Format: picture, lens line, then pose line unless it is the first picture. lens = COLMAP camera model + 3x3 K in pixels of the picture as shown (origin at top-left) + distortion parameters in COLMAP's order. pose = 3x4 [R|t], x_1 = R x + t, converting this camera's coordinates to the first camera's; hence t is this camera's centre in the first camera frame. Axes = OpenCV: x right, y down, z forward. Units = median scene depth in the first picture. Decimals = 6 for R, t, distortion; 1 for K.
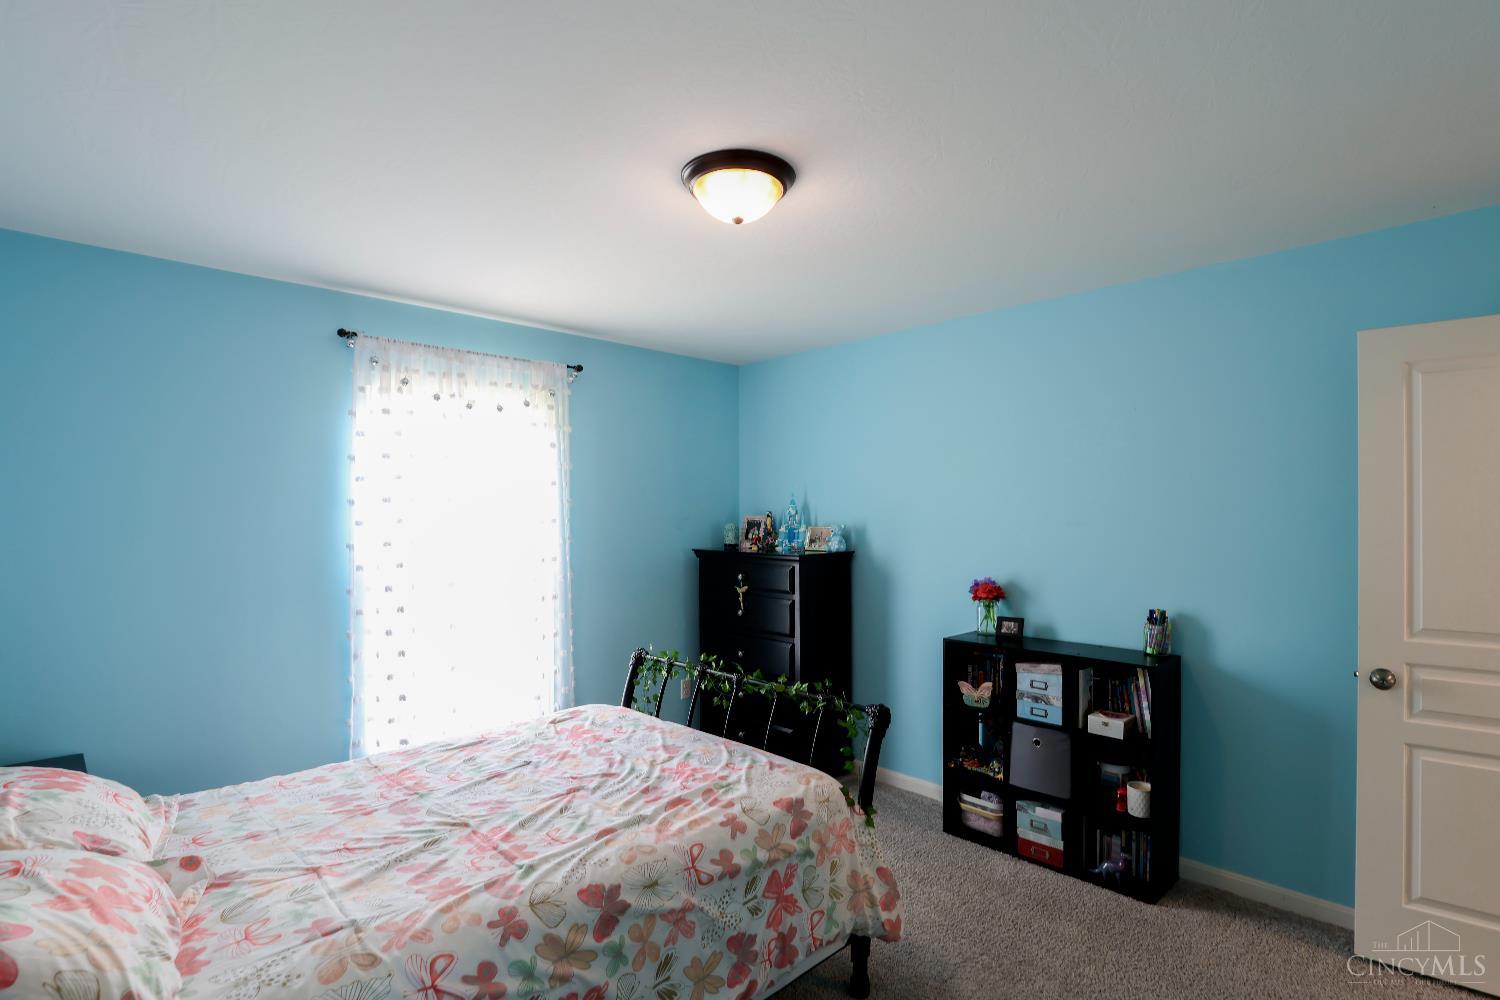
lens RADIAL K [[740.3, 0, 746.3], [0, 740.3, 502.8], [0, 0, 1]] dist [-0.022758, 0.004367]
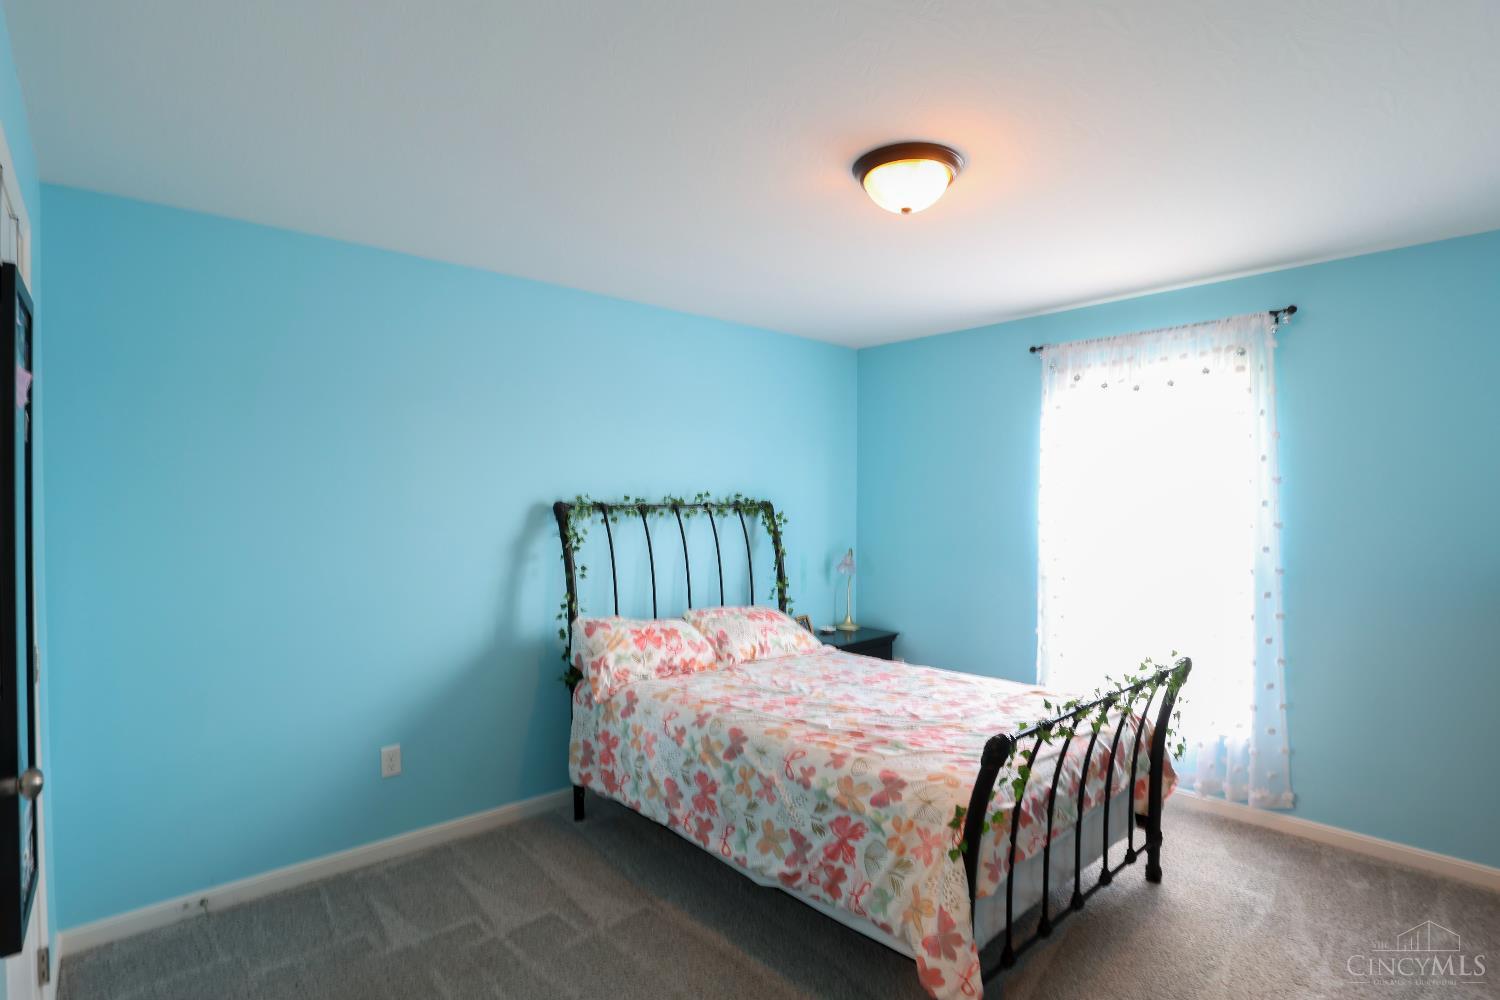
lens RADIAL K [[740.3, 0, 746.5], [0, 740.3, 502.3], [0, 0, 1]] dist [-0.022758, 0.004367]
pose [[-0.020723, 0.004698, -0.999774, 1.166116], [0.013727, 0.999896, 0.004414, 0.023111], [0.999691, -0.013633, -0.020785, 0.897552]]
